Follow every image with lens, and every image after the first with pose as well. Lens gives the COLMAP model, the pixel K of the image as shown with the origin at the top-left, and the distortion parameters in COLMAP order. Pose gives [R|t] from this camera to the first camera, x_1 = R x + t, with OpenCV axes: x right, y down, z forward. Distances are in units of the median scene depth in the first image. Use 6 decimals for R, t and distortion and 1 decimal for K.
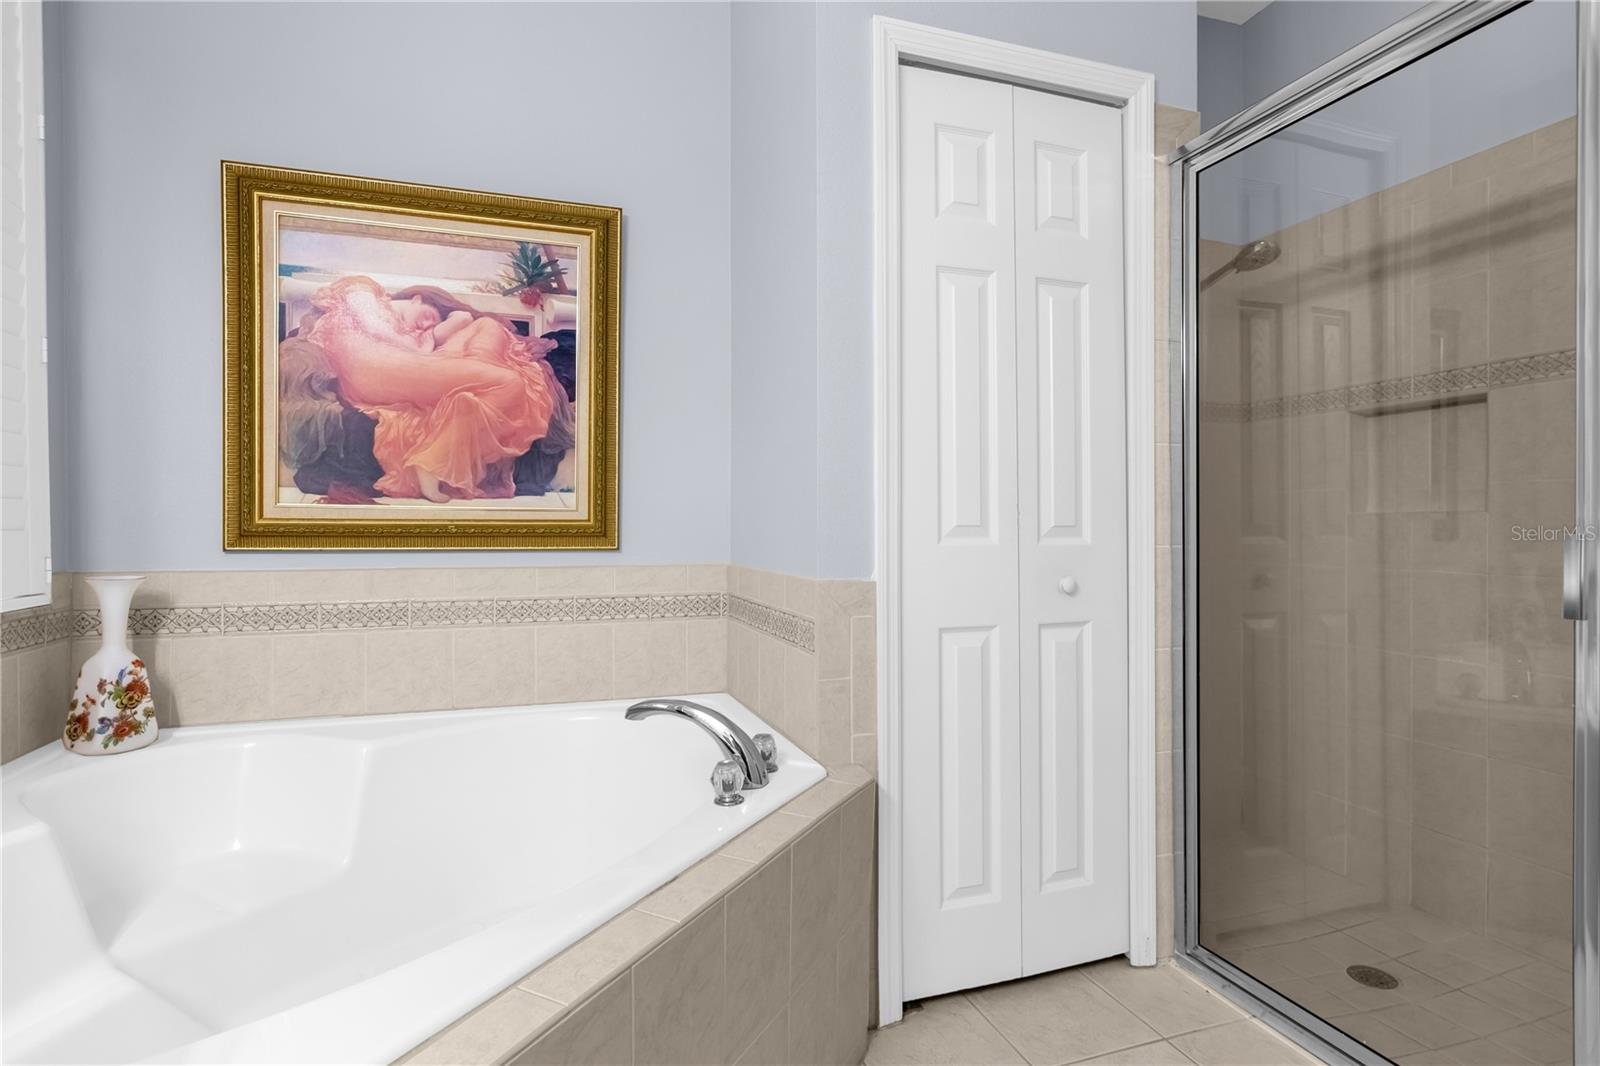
lens RADIAL K [[823.4, 0, 801.1], [0, 823.4, 526.2], [0, 0, 1]] dist [0.009363, -0.002156]
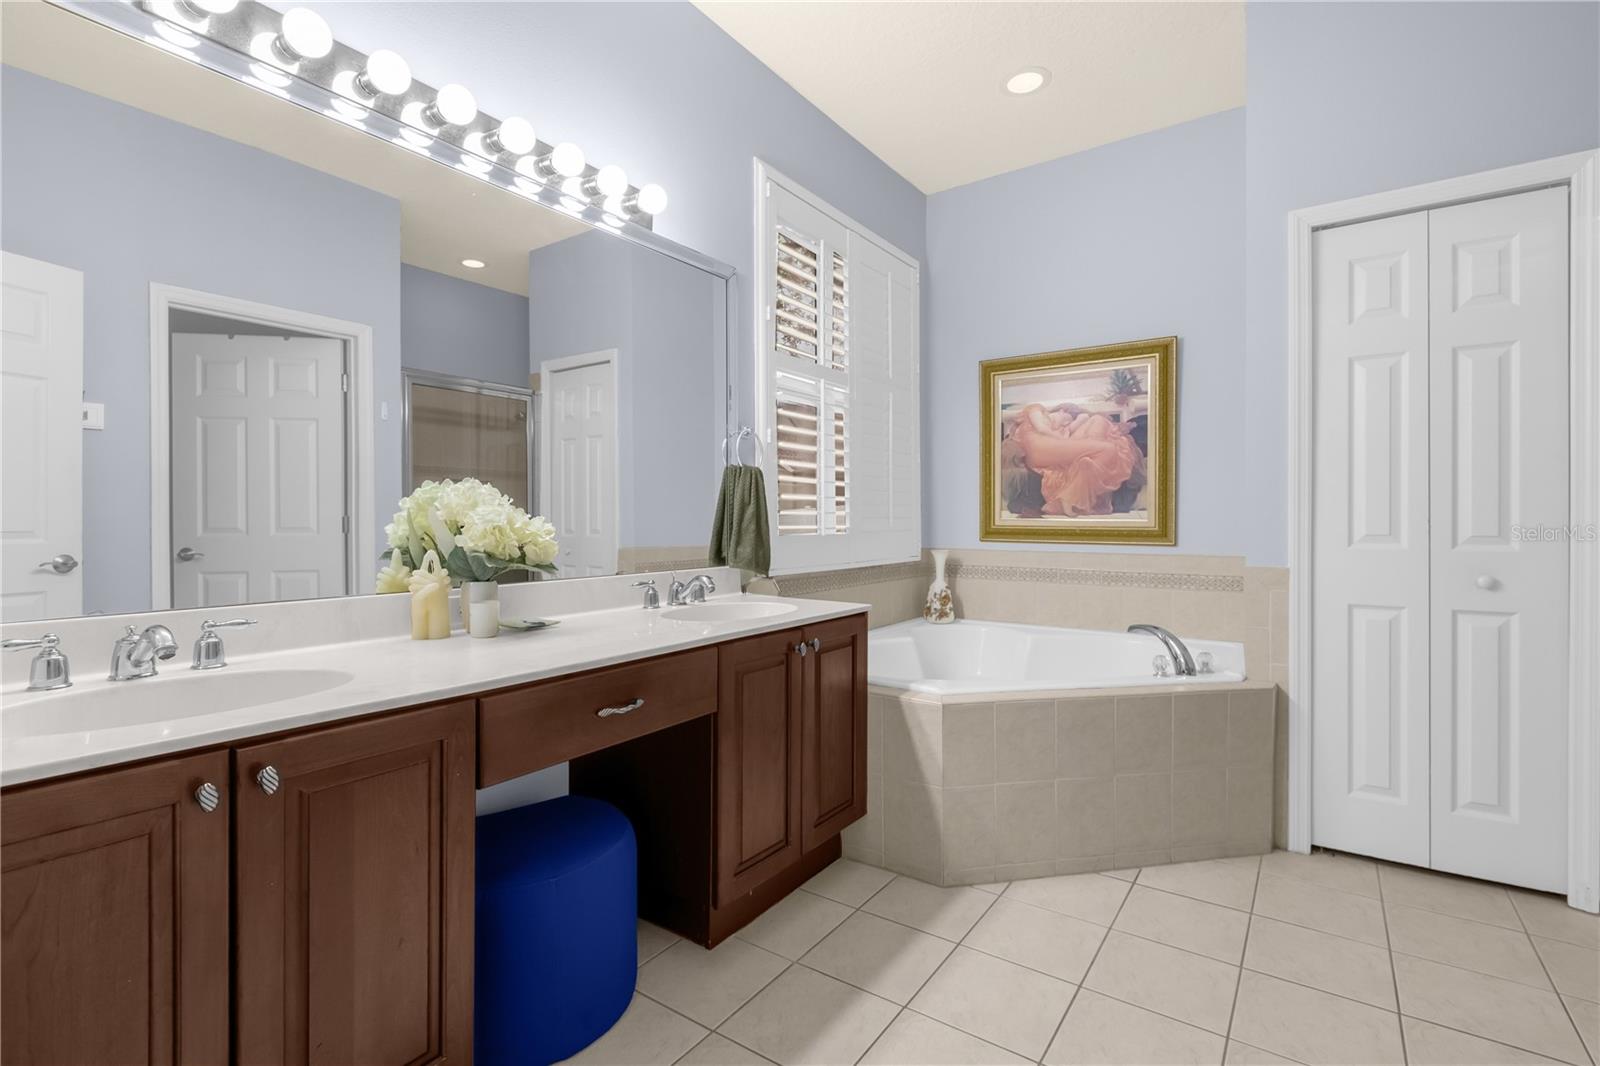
lens RADIAL K [[748.5, 0, 799.9], [0, 748.5, 527.2], [0, 0, 1]] dist [0.000788, 0.000179]
pose [[0.579301, 0.008165, -0.815072, 0.599848], [-0.003787, 0.999966, 0.007326, -0.016458], [0.815105, -0.001157, 0.579313, -0.498501]]
